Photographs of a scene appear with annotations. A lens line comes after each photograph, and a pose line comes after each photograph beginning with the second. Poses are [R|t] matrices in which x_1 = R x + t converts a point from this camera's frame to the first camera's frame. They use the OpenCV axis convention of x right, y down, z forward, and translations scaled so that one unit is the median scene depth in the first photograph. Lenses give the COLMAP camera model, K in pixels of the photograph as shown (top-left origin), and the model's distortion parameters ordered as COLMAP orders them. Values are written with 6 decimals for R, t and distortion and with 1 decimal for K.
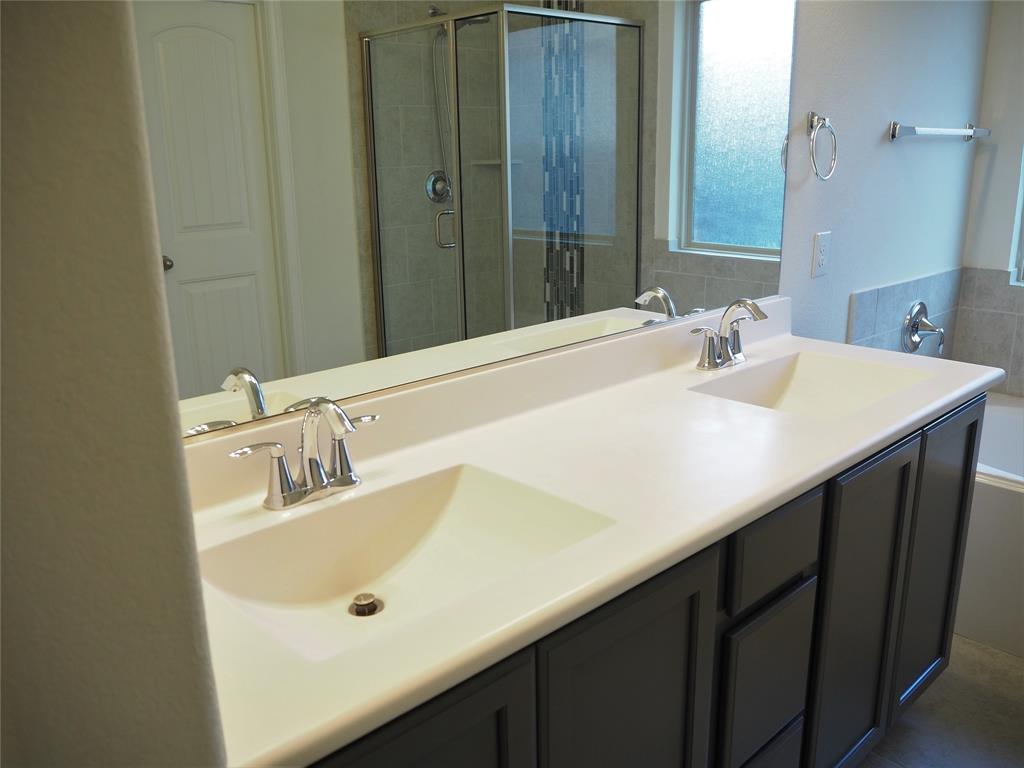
lens RADIAL K [[857.6, 0, 512.0], [0, 857.6, 384.0], [0, 0, 1]] dist [-0.057111, 0.020939]
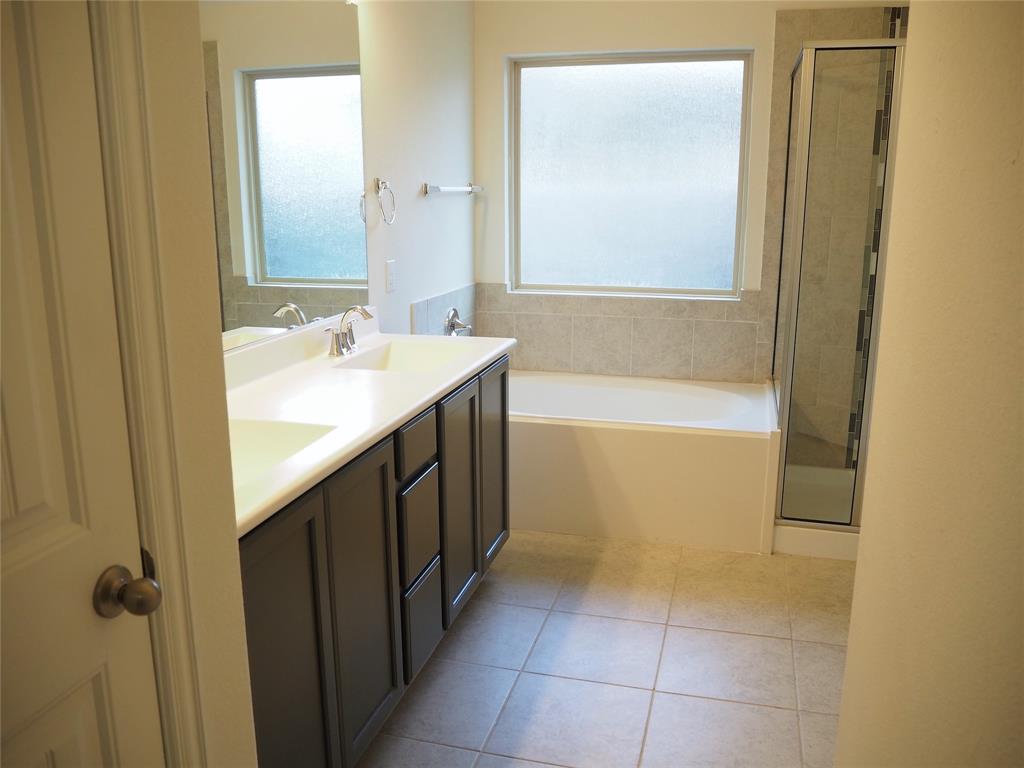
lens RADIAL K [[857.6, 0, 512.0], [0, 857.6, 384.0], [0, 0, 1]] dist [-0.057111, 0.020939]
pose [[0.850530, -0.104622, 0.515415, -0.190059], [0.129442, 0.991510, -0.012341, 0.060498], [-0.509748, 0.077213, 0.856852, -0.271029]]
